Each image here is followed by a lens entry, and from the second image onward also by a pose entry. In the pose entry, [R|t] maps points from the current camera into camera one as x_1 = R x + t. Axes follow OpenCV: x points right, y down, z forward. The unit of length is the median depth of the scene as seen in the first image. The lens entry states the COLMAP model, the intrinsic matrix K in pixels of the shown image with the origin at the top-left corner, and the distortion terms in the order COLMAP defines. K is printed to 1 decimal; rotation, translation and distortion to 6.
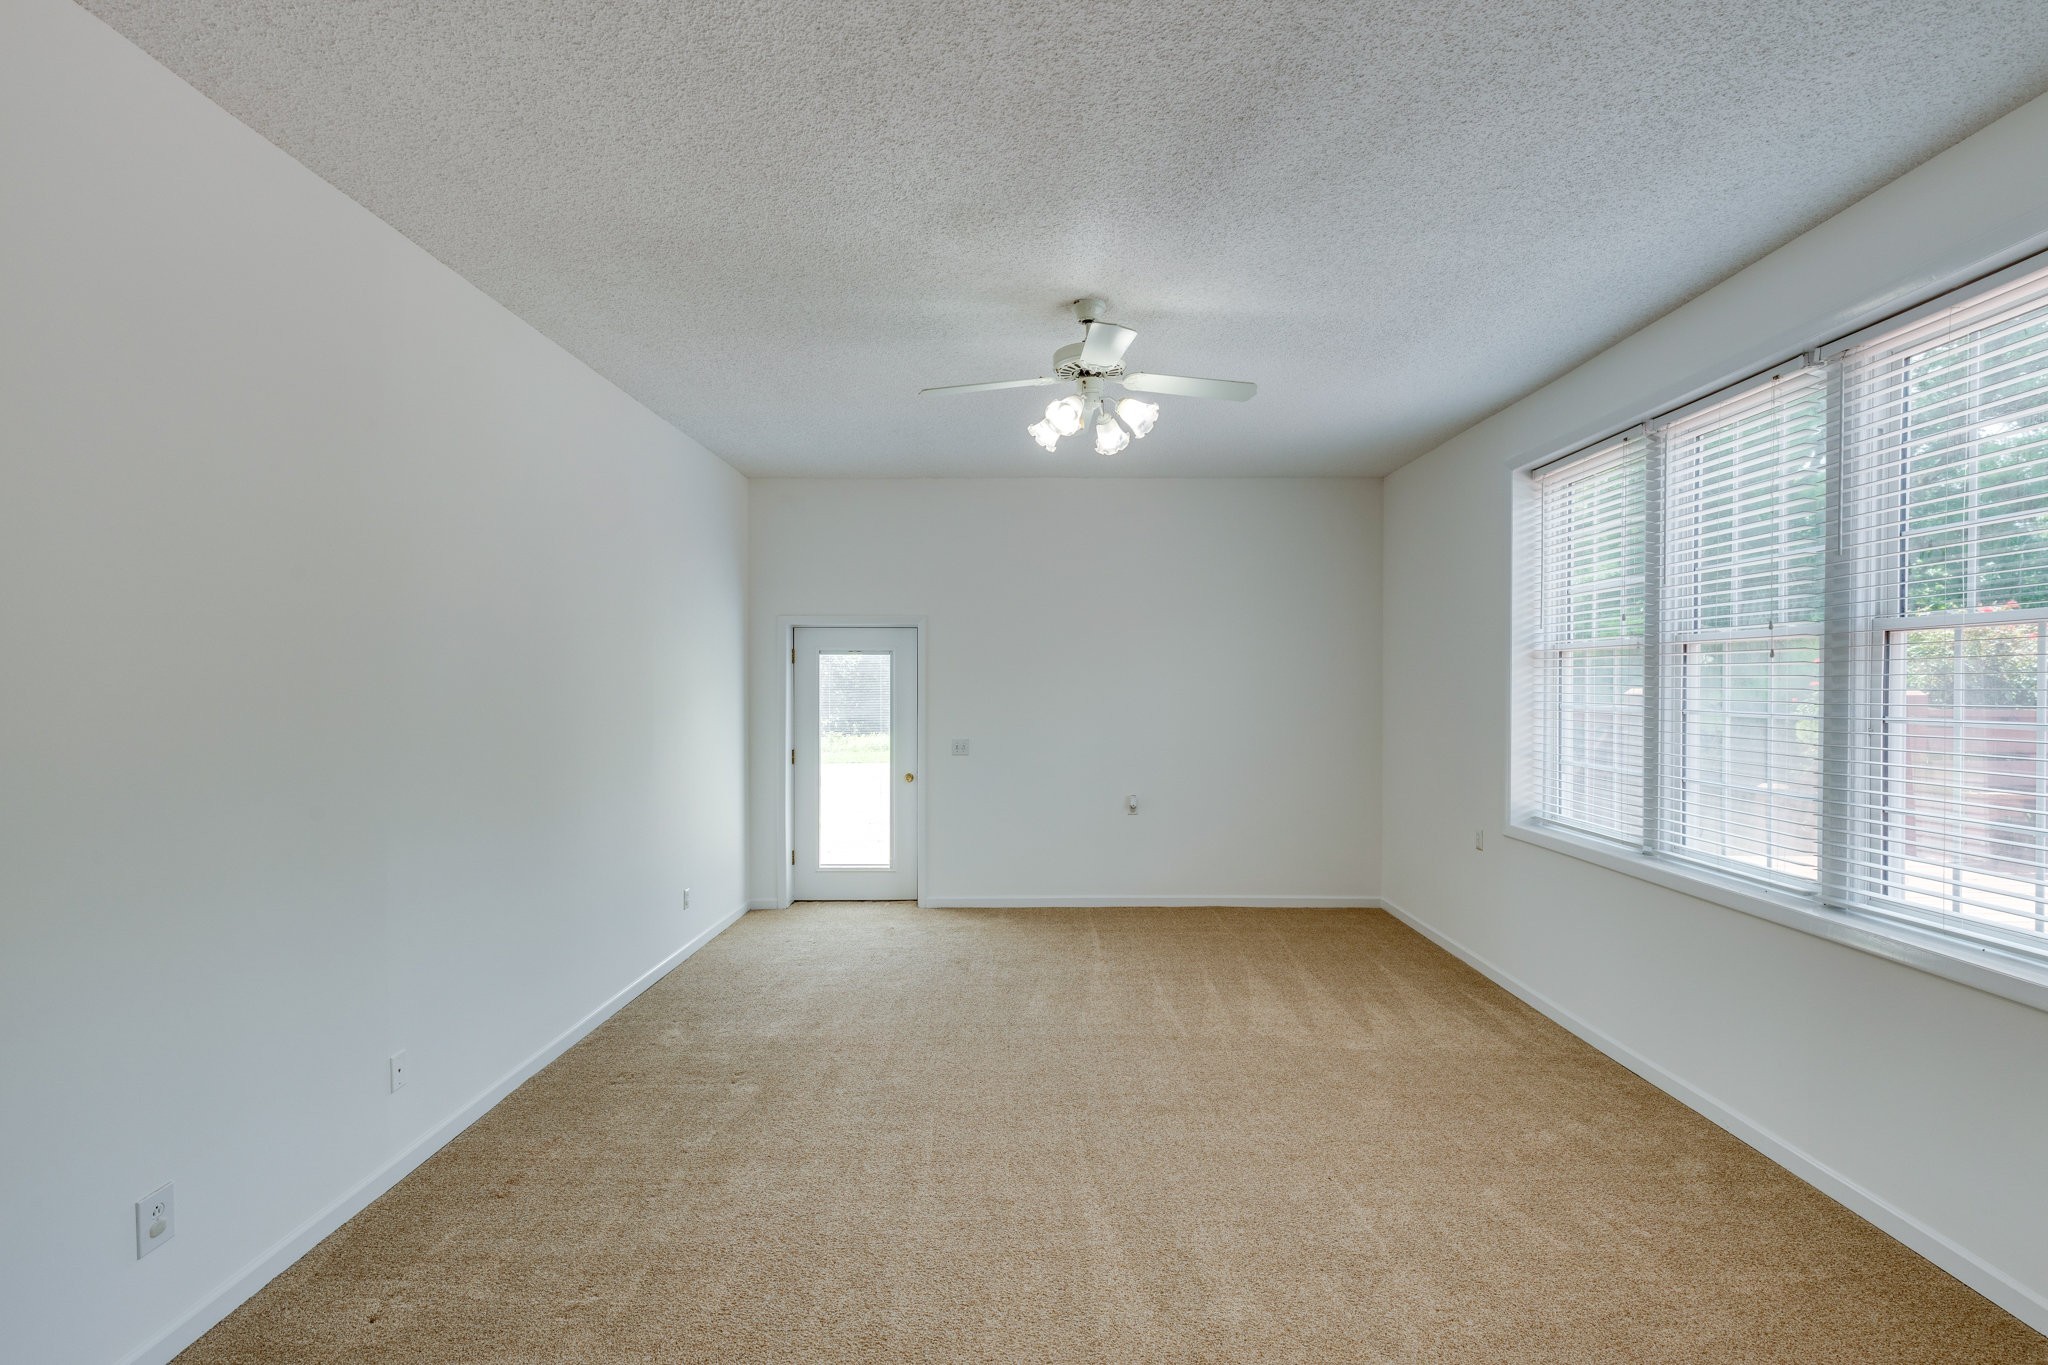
lens RADIAL K [[908.9, 0, 1032.2], [0, 908.9, 688.2], [0, 0, 1]] dist [0.002201, -0.000698]
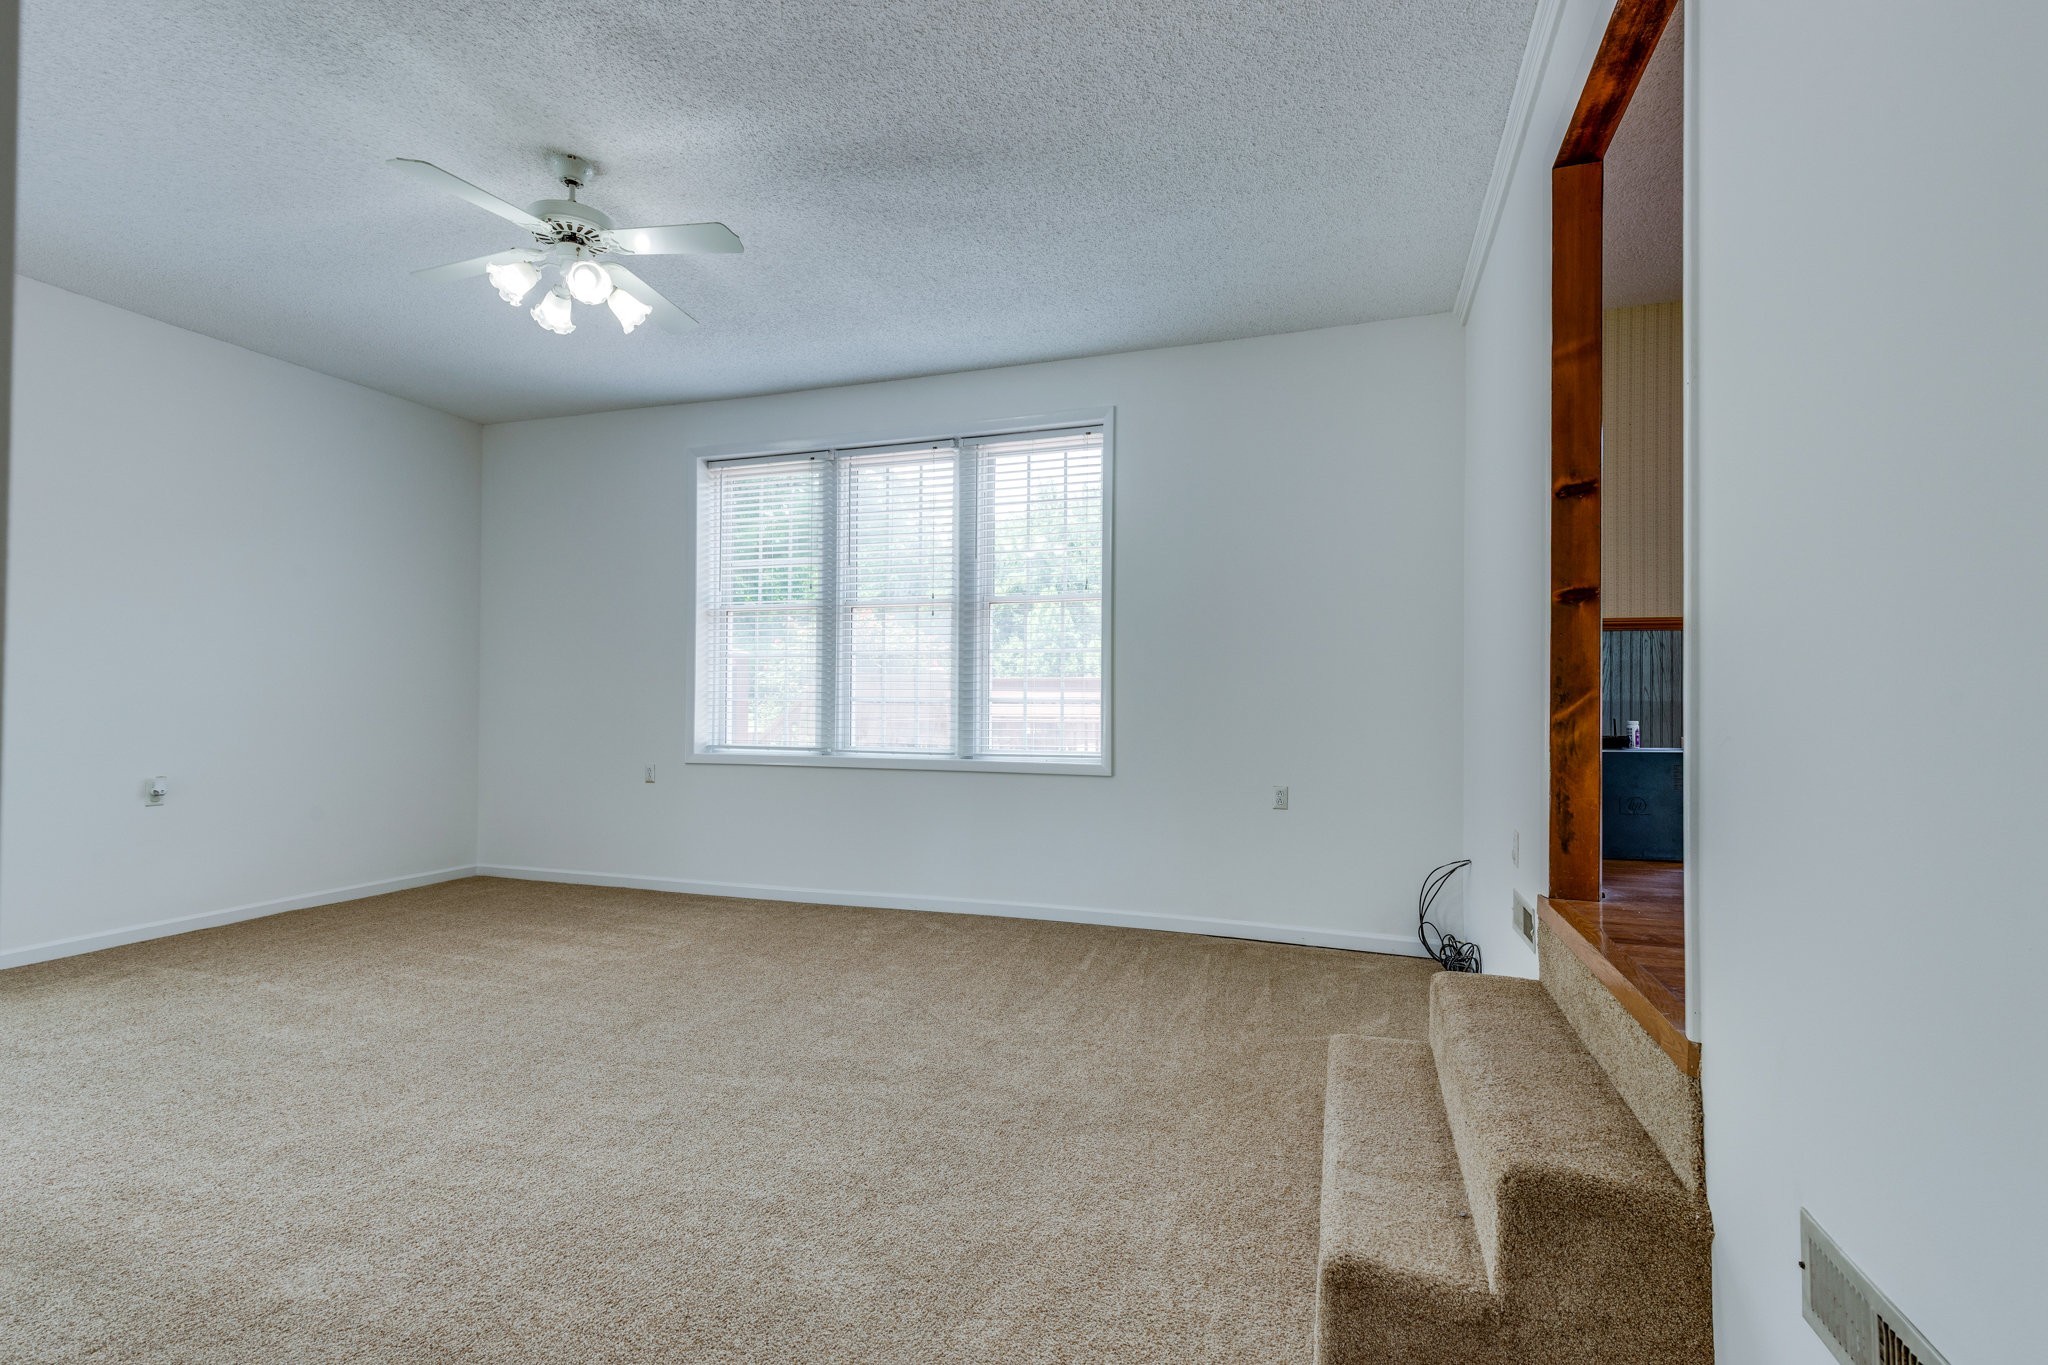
lens RADIAL K [[908.9, 0, 1035.0], [0, 908.9, 686.2], [0, 0, 1]] dist [0.002201, -0.000698]
pose [[0.323335, 0.015102, 0.946164, -0.498684], [-0.000694, 0.999876, -0.015722, 0.087558], [-0.946284, 0.004426, 0.323305, 0.209594]]
